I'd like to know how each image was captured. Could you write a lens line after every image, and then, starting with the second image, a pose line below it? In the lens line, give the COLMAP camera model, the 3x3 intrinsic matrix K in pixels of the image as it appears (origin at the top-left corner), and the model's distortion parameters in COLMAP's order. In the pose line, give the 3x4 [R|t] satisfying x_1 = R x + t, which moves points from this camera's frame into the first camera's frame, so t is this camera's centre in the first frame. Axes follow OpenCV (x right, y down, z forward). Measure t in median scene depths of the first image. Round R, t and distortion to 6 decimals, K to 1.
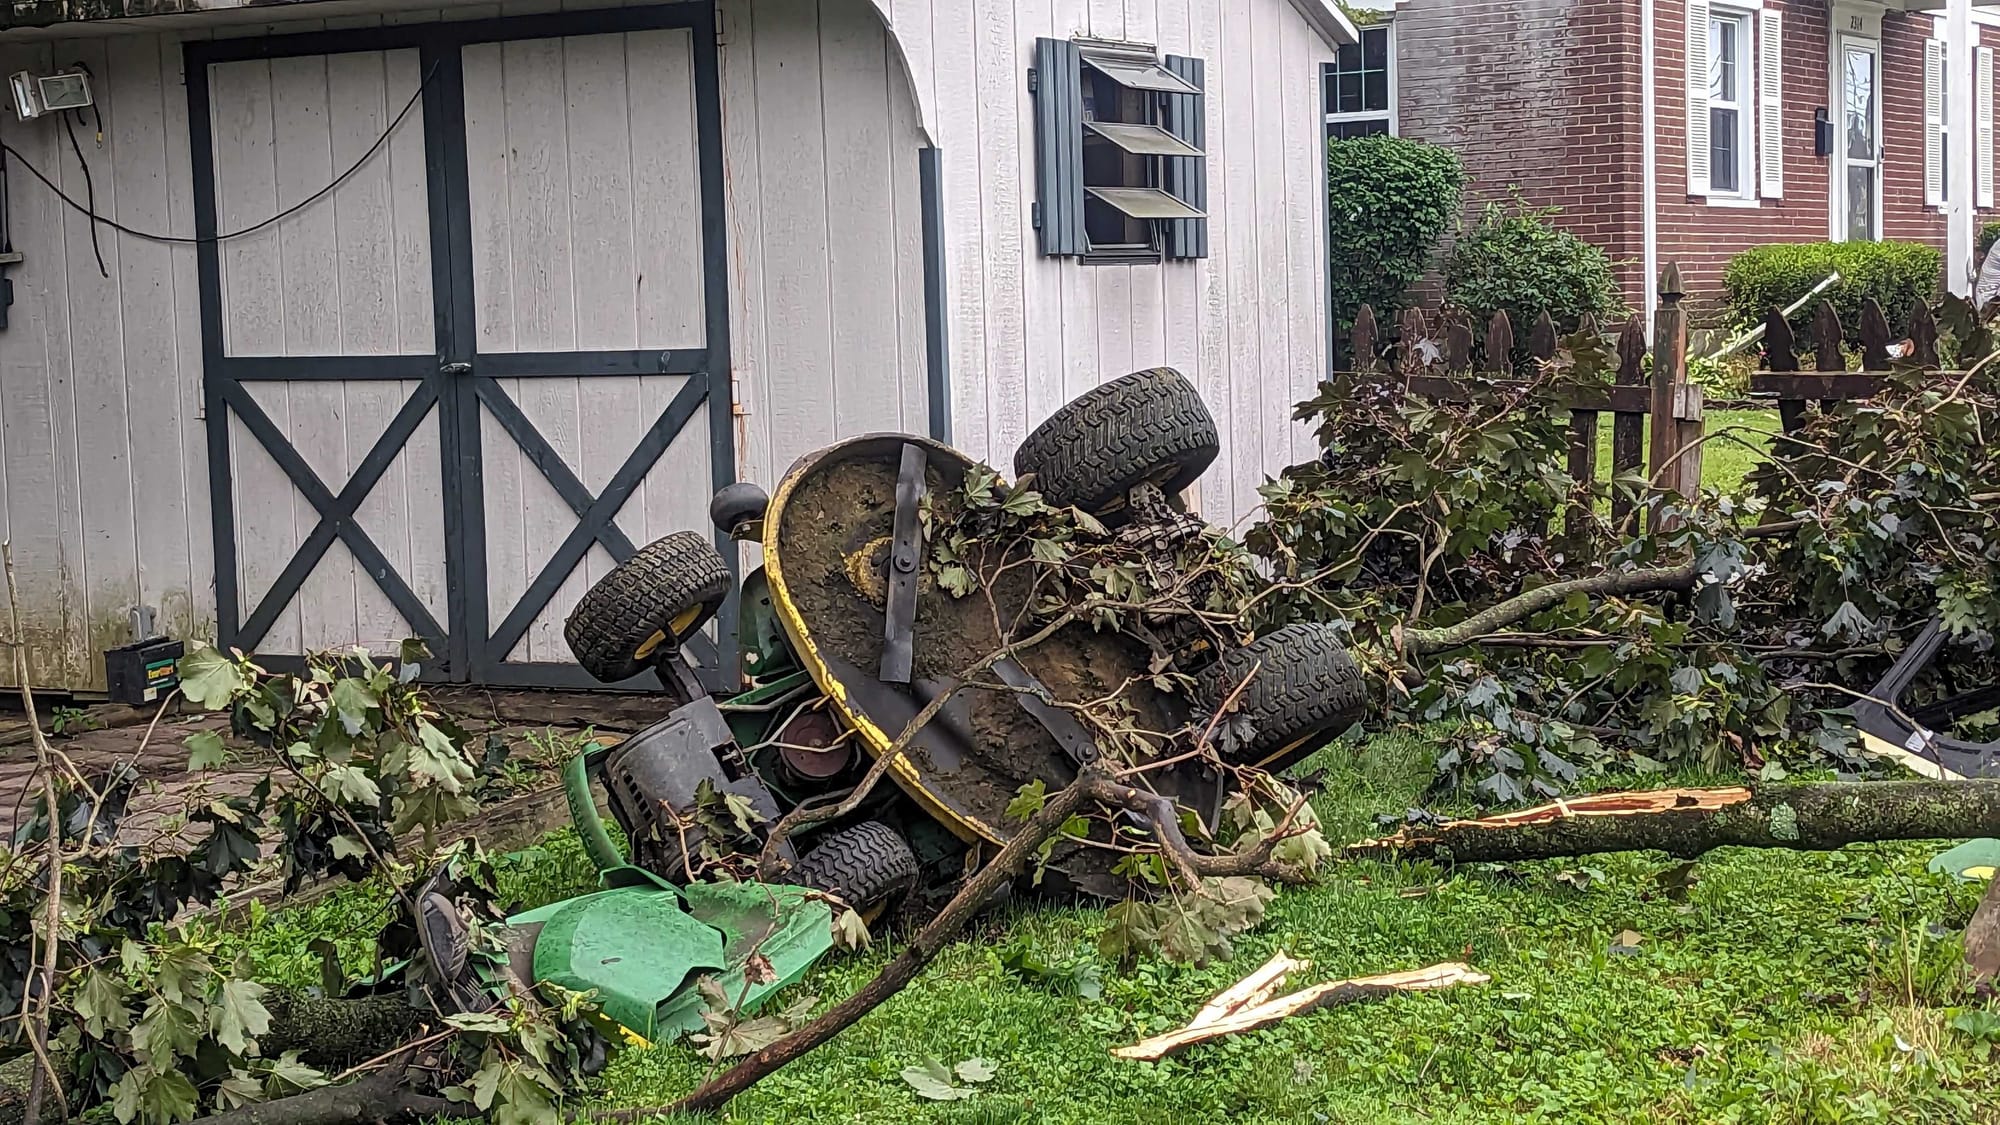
lens RADIAL K [[3607.1, 0, 1055.9], [0, 3607.1, 563.3], [0, 0, 1]] dist [0.359956, -1.891834]
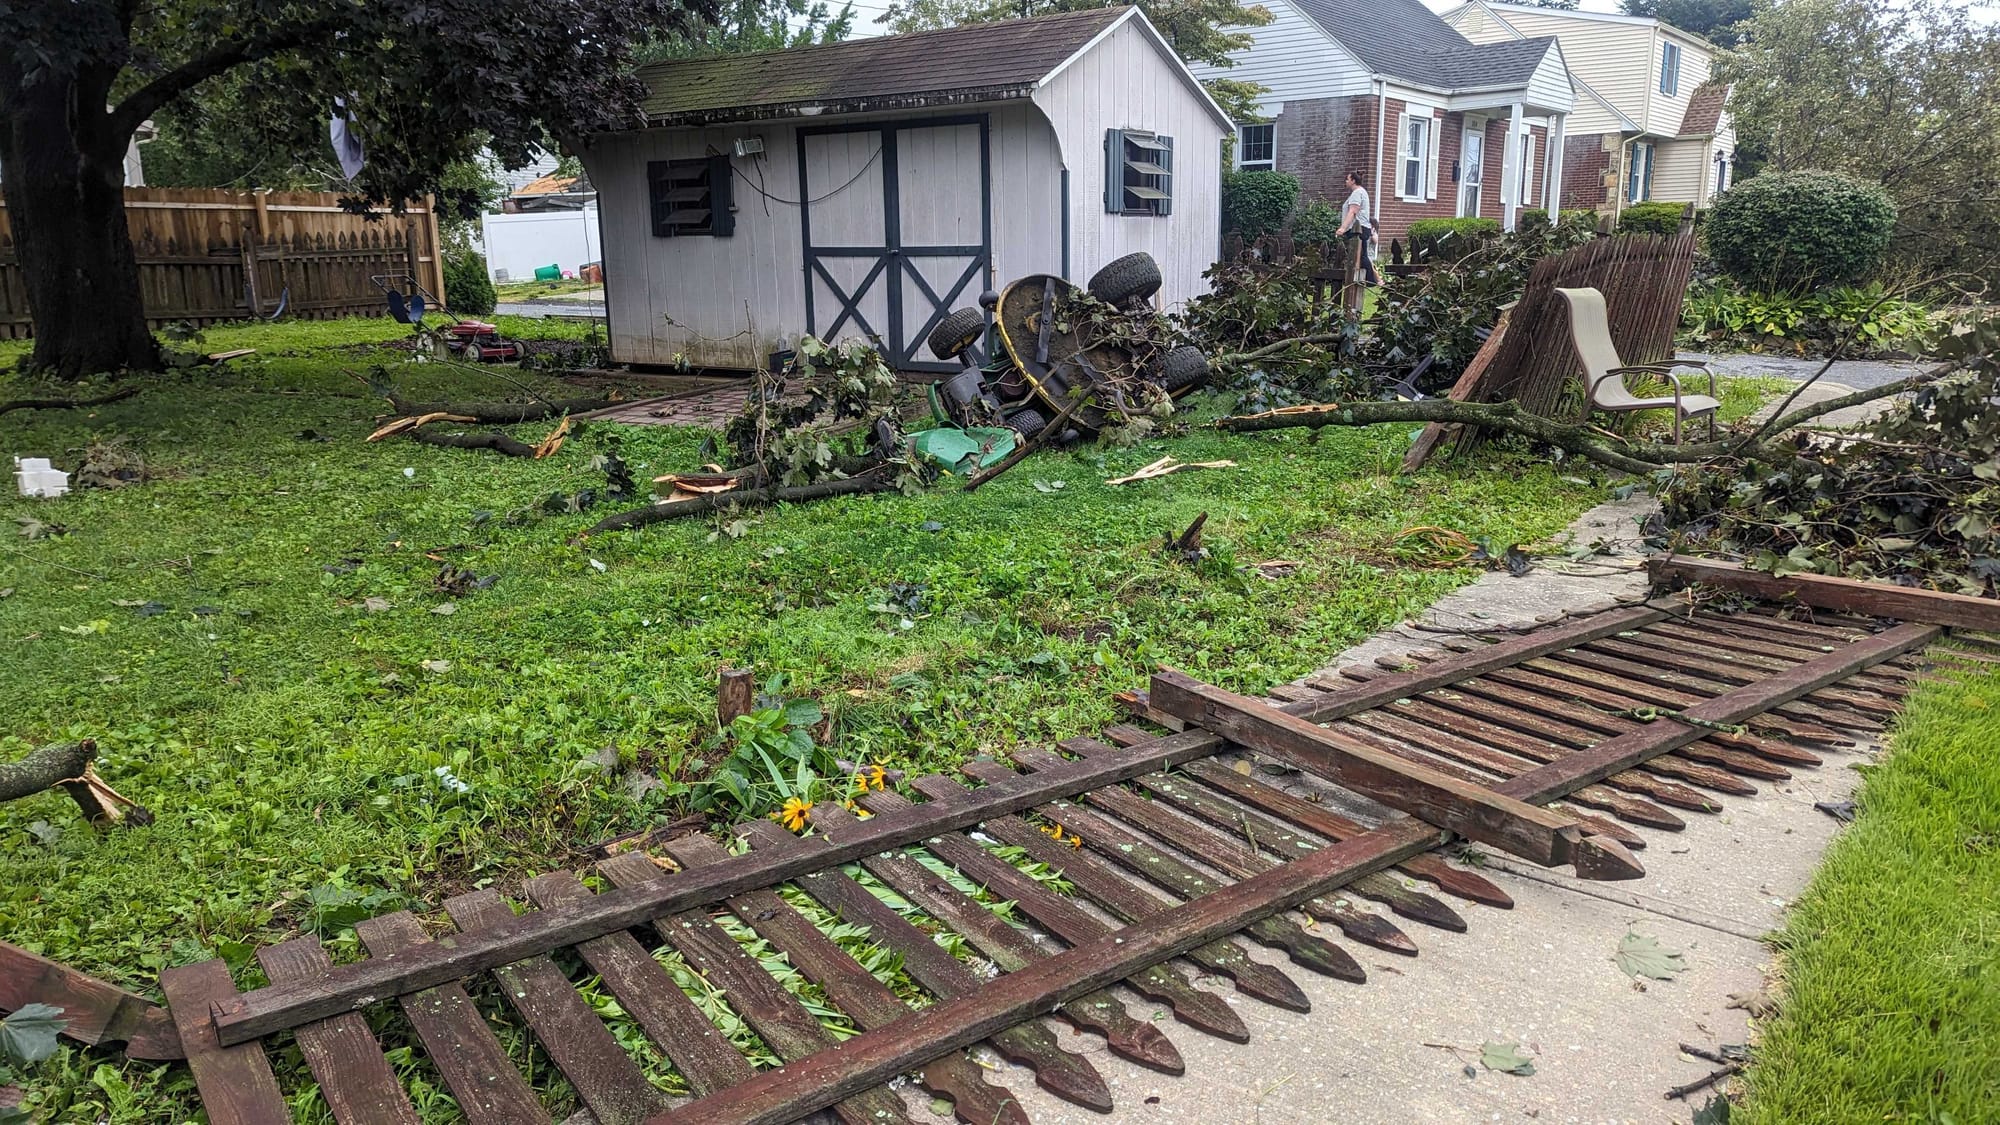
lens RADIAL K [[1423.6, 0, 1000.0], [0, 1423.6, 562.5], [0, 0, 1]] dist [0.101236, -0.083218]
pose [[0.995712, 0.036532, -0.084989, 0.021243], [-0.023376, 0.988268, 0.150932, 0.016734], [0.089506, -0.148298, 0.984884, -0.120234]]
